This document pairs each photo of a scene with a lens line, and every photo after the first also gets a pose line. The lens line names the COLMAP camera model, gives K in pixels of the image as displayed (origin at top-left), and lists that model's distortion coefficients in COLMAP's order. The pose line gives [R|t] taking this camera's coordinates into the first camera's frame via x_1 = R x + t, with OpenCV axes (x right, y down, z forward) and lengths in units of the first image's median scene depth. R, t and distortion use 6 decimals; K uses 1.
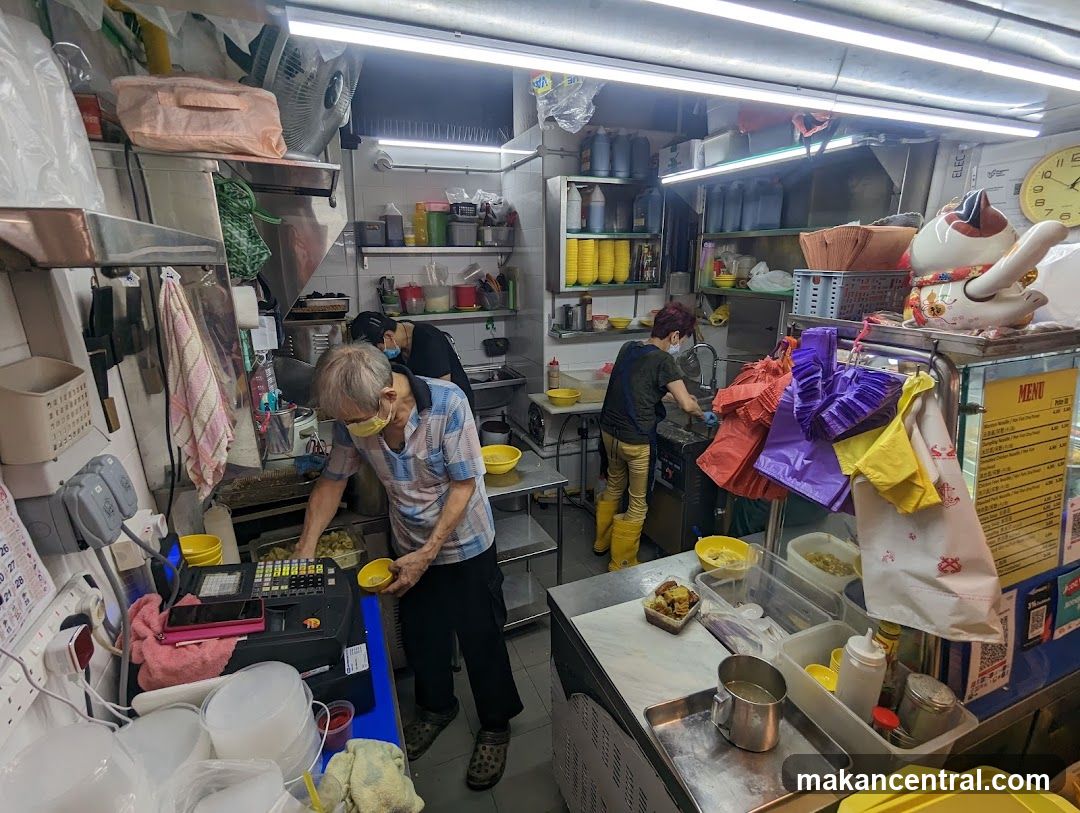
lens RADIAL K [[513.3, 0, 535.6], [0, 513.3, 413.5], [0, 0, 1]] dist [-0.002551, 0.001990]
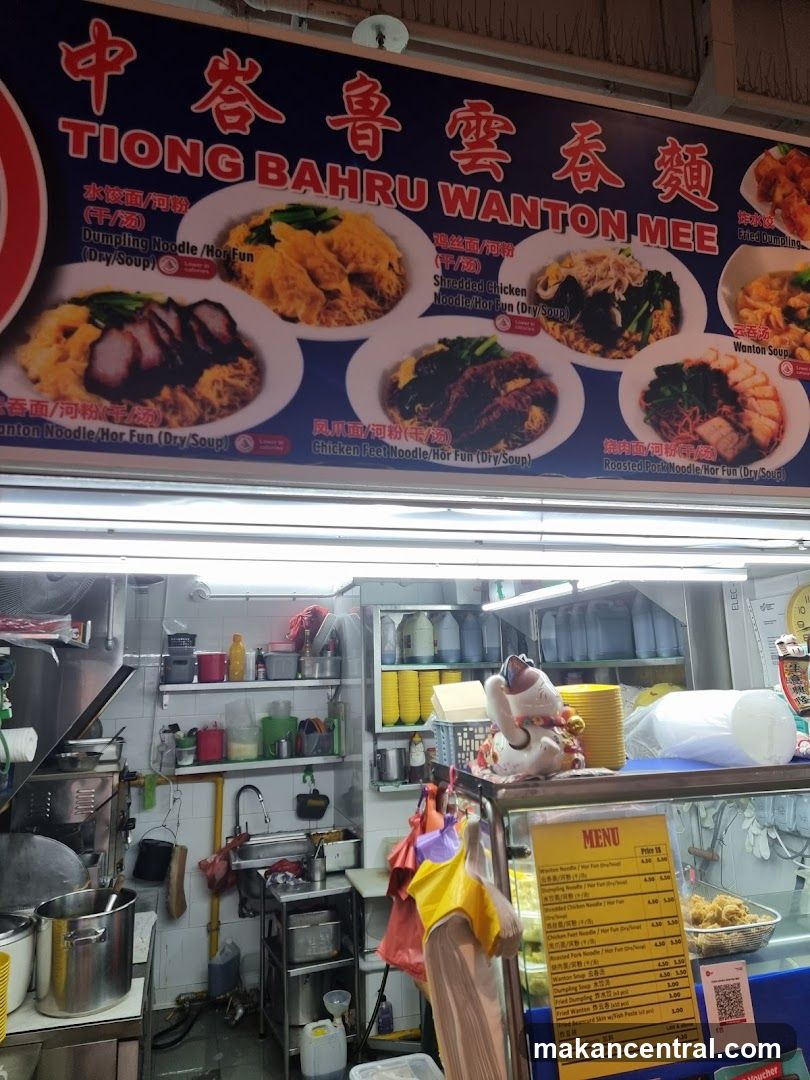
lens RADIAL K [[757.2, 0, 400.2], [0, 757.2, 549.5], [0, 0, 1]] dist [0.072123, -0.050106]
pose [[0.993732, -0.039439, -0.104601, 0.432124], [-0.011168, 0.895994, -0.443927, 0.075081], [0.111230, 0.442312, 0.889937, -0.398655]]
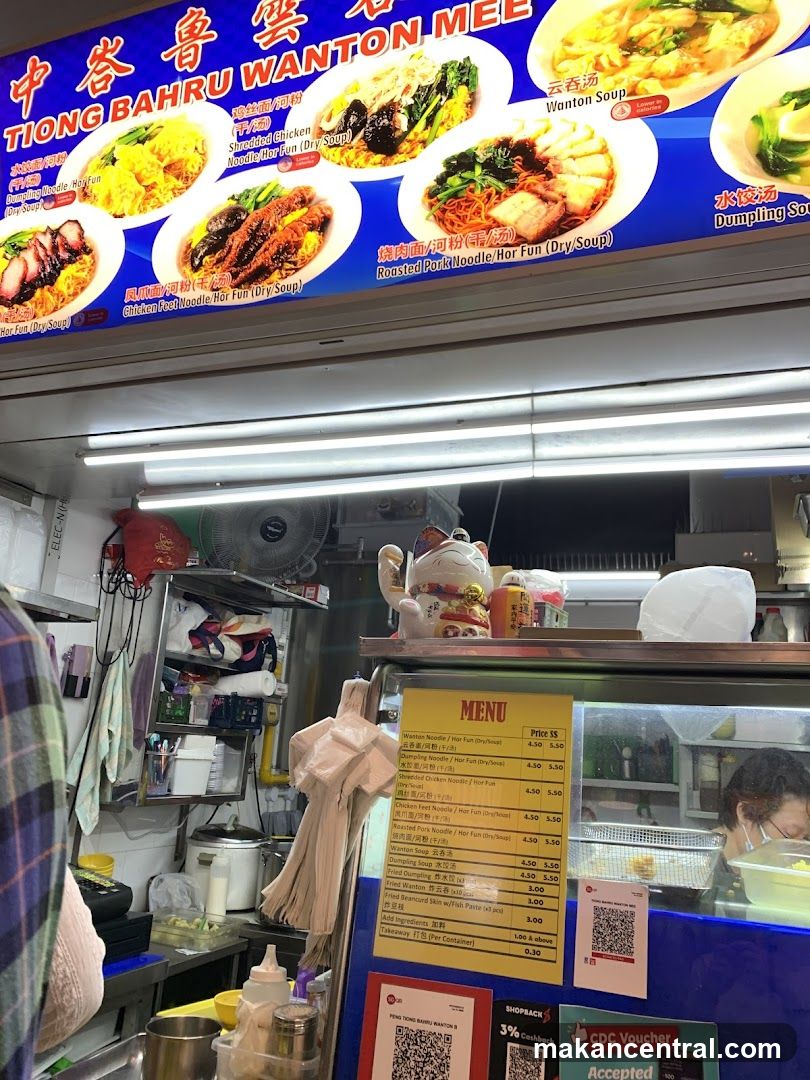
lens RADIAL K [[827.1, 0, 413.7], [0, 827.1, 543.7], [0, 0, 1]] dist [0.044355, -0.072514]
pose [[0.727213, -0.115703, -0.676590, 1.095808], [-0.264606, 0.862254, -0.431858, 0.209313], [0.633360, 0.493083, 0.596427, -0.048294]]
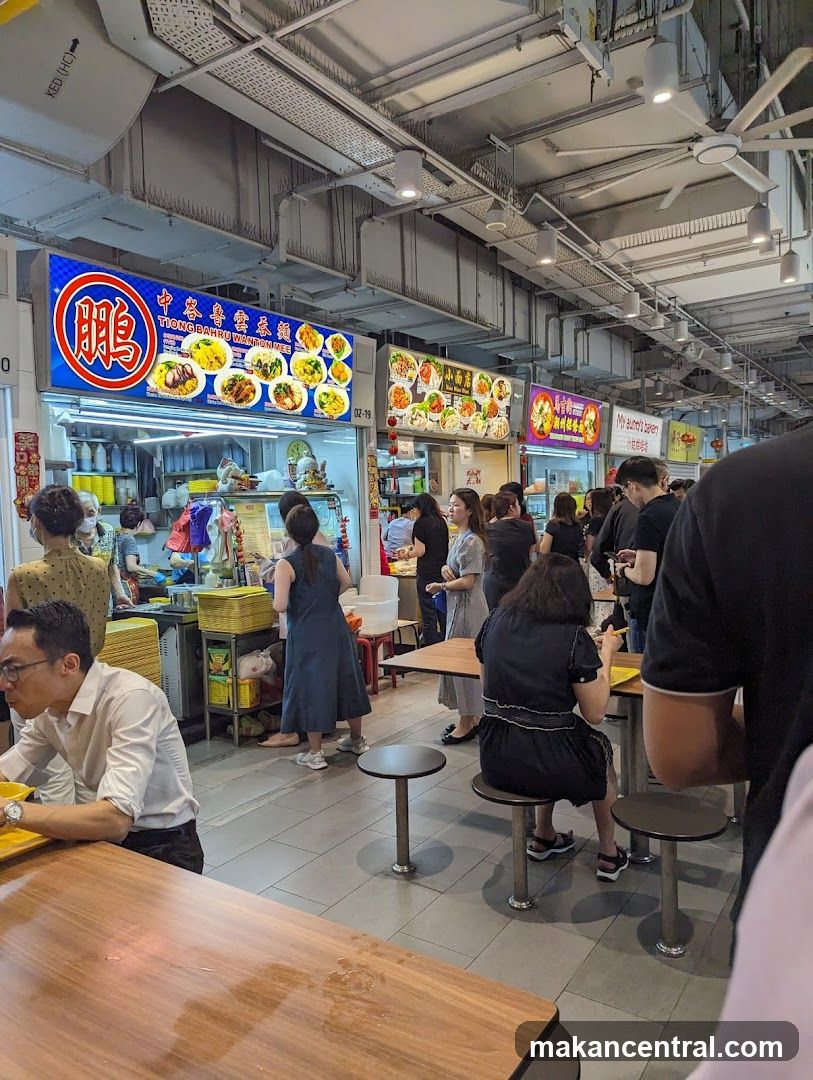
lens RADIAL K [[764.8, 0, 420.7], [0, 764.8, 540.4], [0, 0, 1]] dist [0.036111, -0.033365]
pose [[0.824053, -0.047916, 0.564483, -0.703862], [0.192486, 0.960819, -0.199438, 0.909792], [-0.532810, 0.273002, 0.800989, -2.413915]]
